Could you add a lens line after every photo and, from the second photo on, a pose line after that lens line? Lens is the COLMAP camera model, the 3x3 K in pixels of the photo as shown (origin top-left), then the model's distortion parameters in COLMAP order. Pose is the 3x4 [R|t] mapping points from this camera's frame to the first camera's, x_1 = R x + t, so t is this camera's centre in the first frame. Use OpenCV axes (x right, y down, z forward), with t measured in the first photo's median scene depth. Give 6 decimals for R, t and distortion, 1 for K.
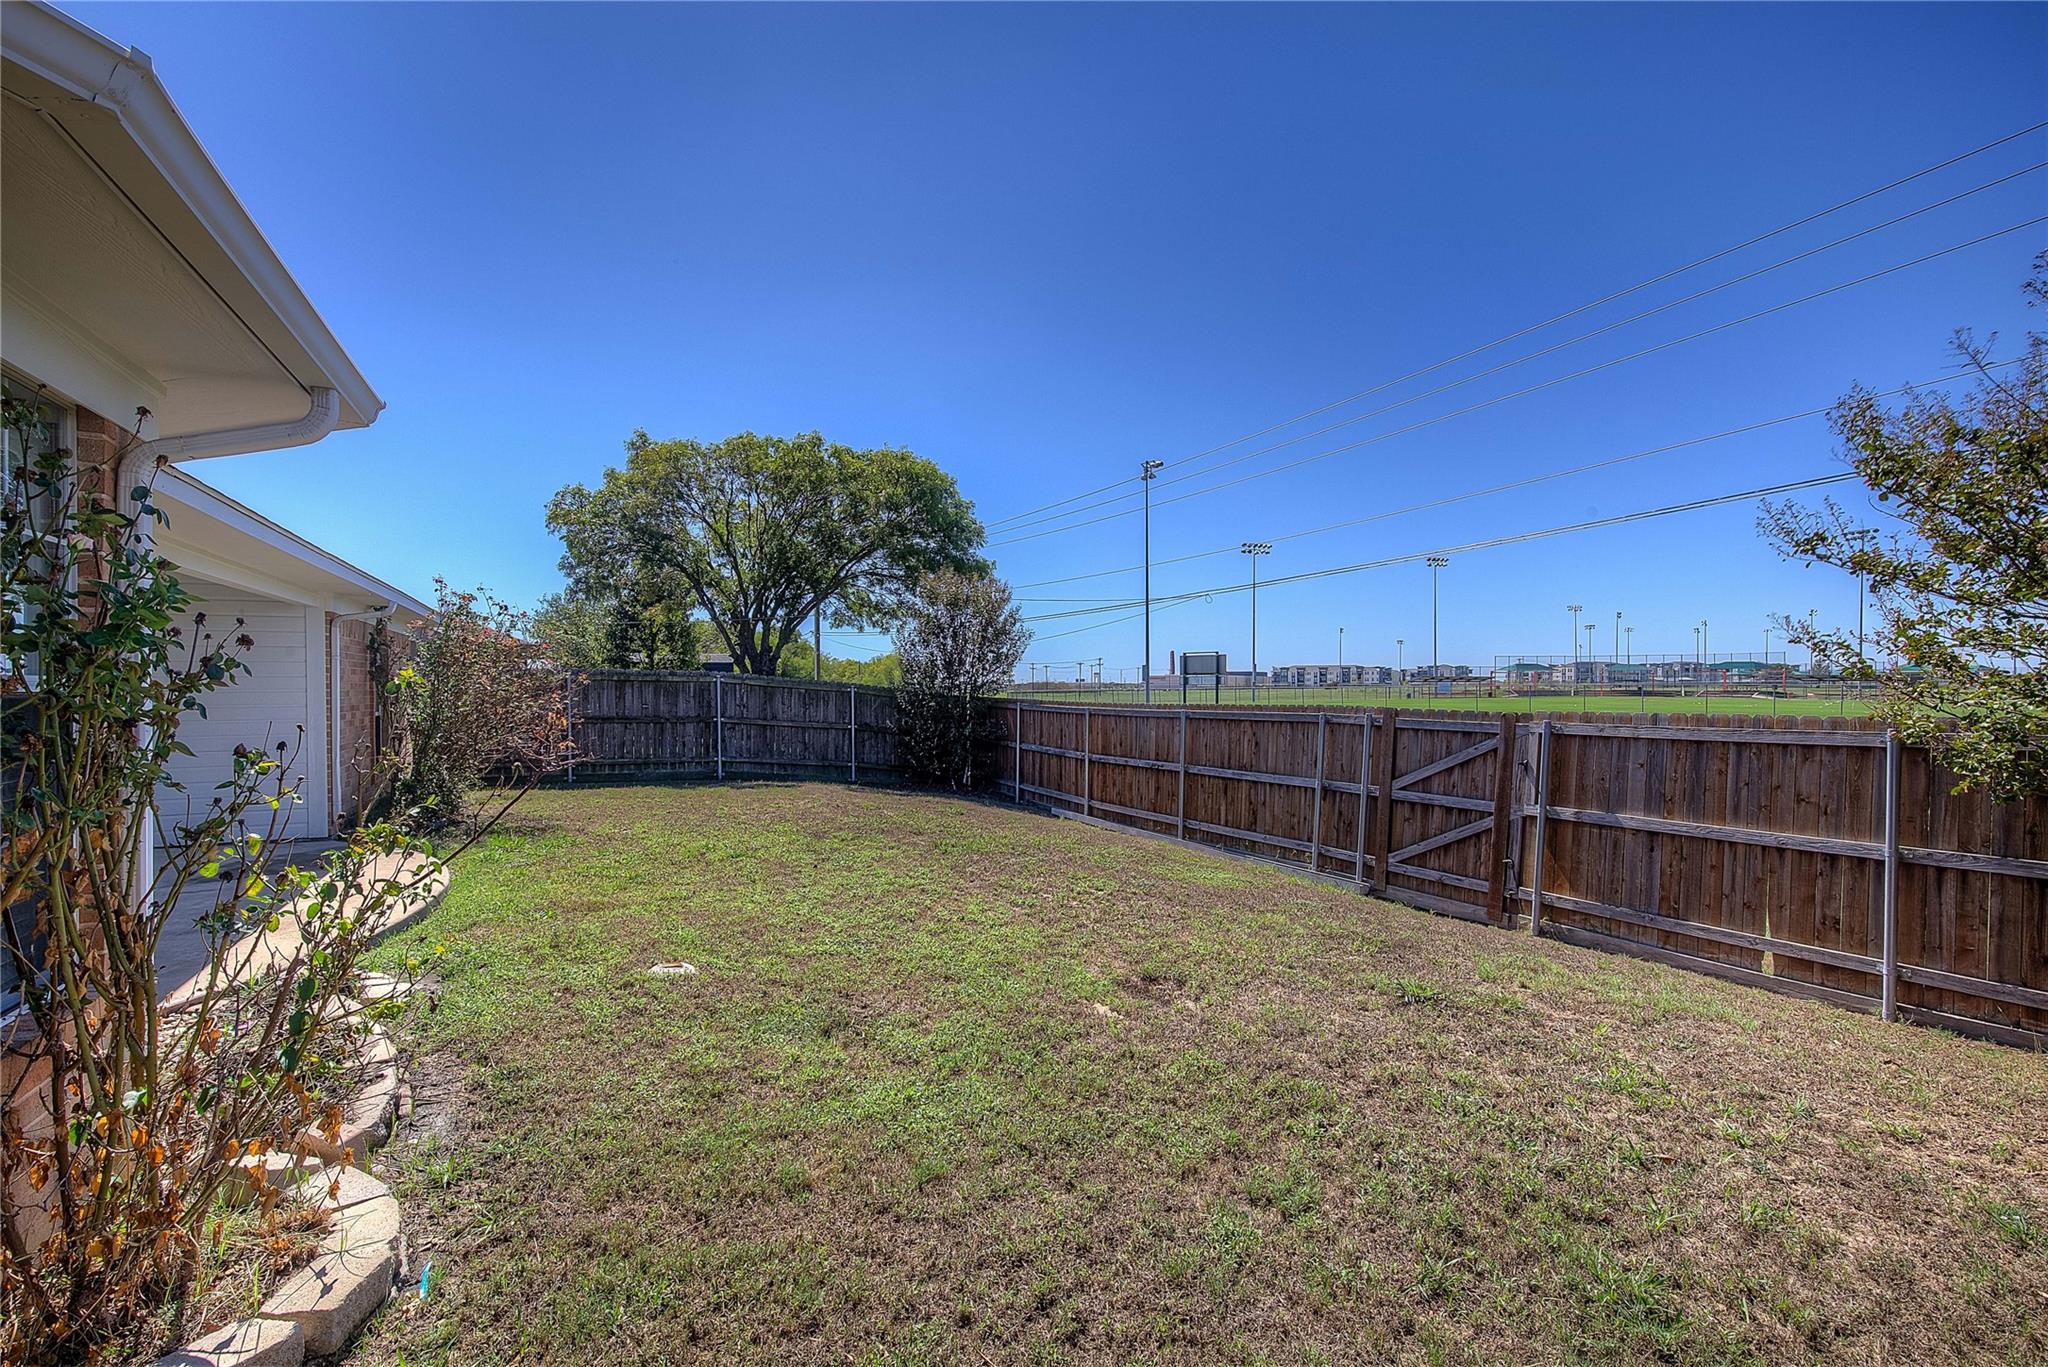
lens RADIAL K [[931.2, 0, 1031.9], [0, 931.2, 692.4], [0, 0, 1]] dist [0.000326, 0.000885]
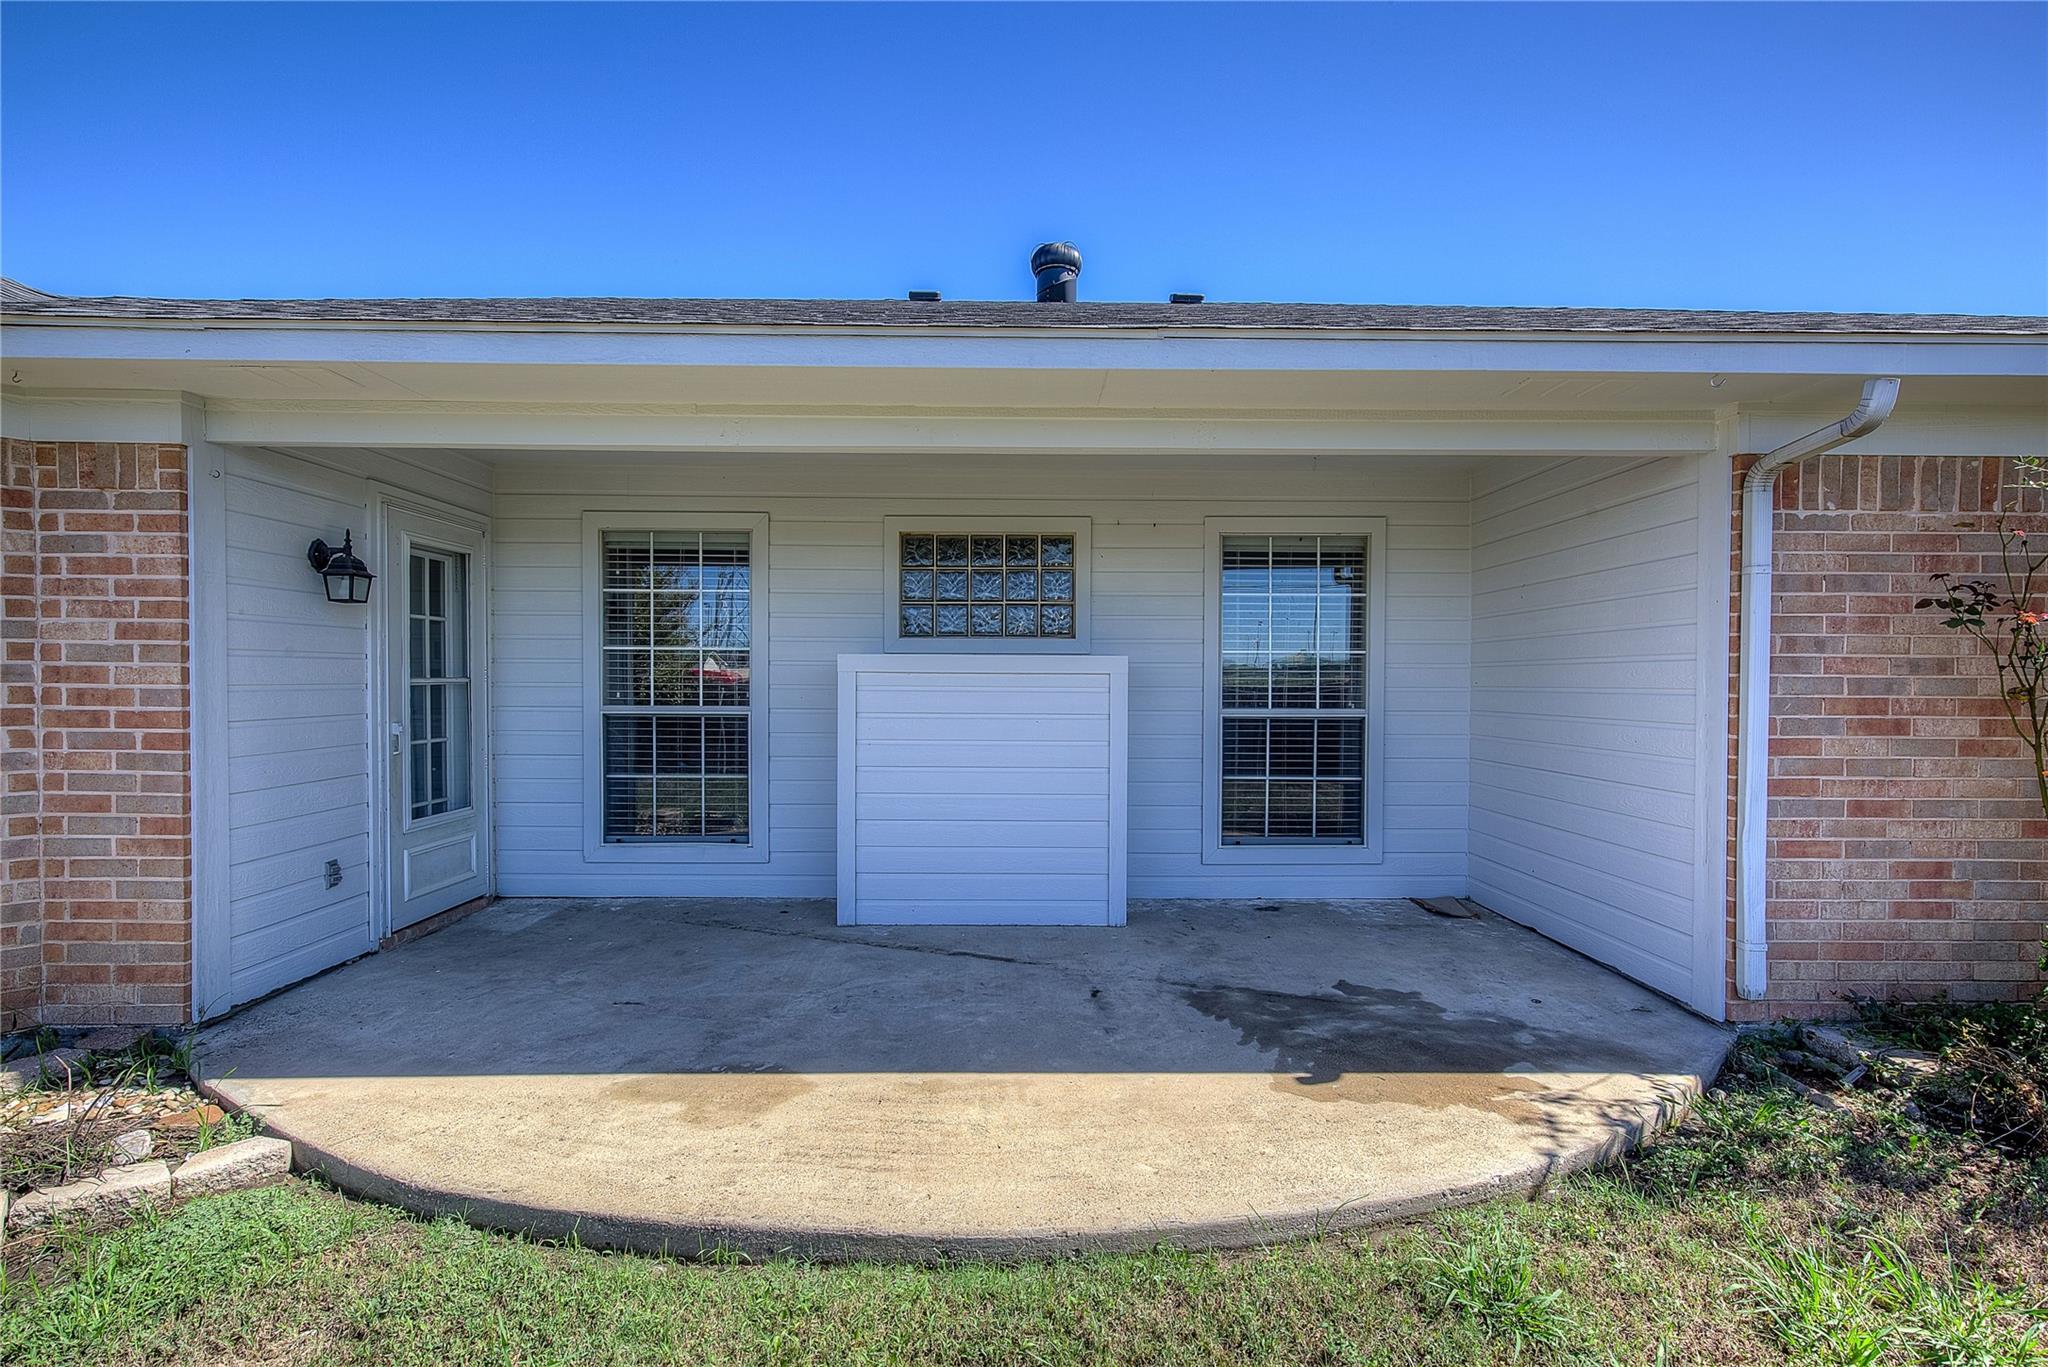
lens RADIAL K [[931.2, 0, 1034.2], [0, 931.2, 682.5], [0, 0, 1]] dist [0.000326, 0.000885]
pose [[-0.423832, 0.005013, -0.905727, -0.184811], [-0.011084, 0.999881, 0.010720, 0.005895], [0.905673, 0.014583, -0.423726, 0.611461]]
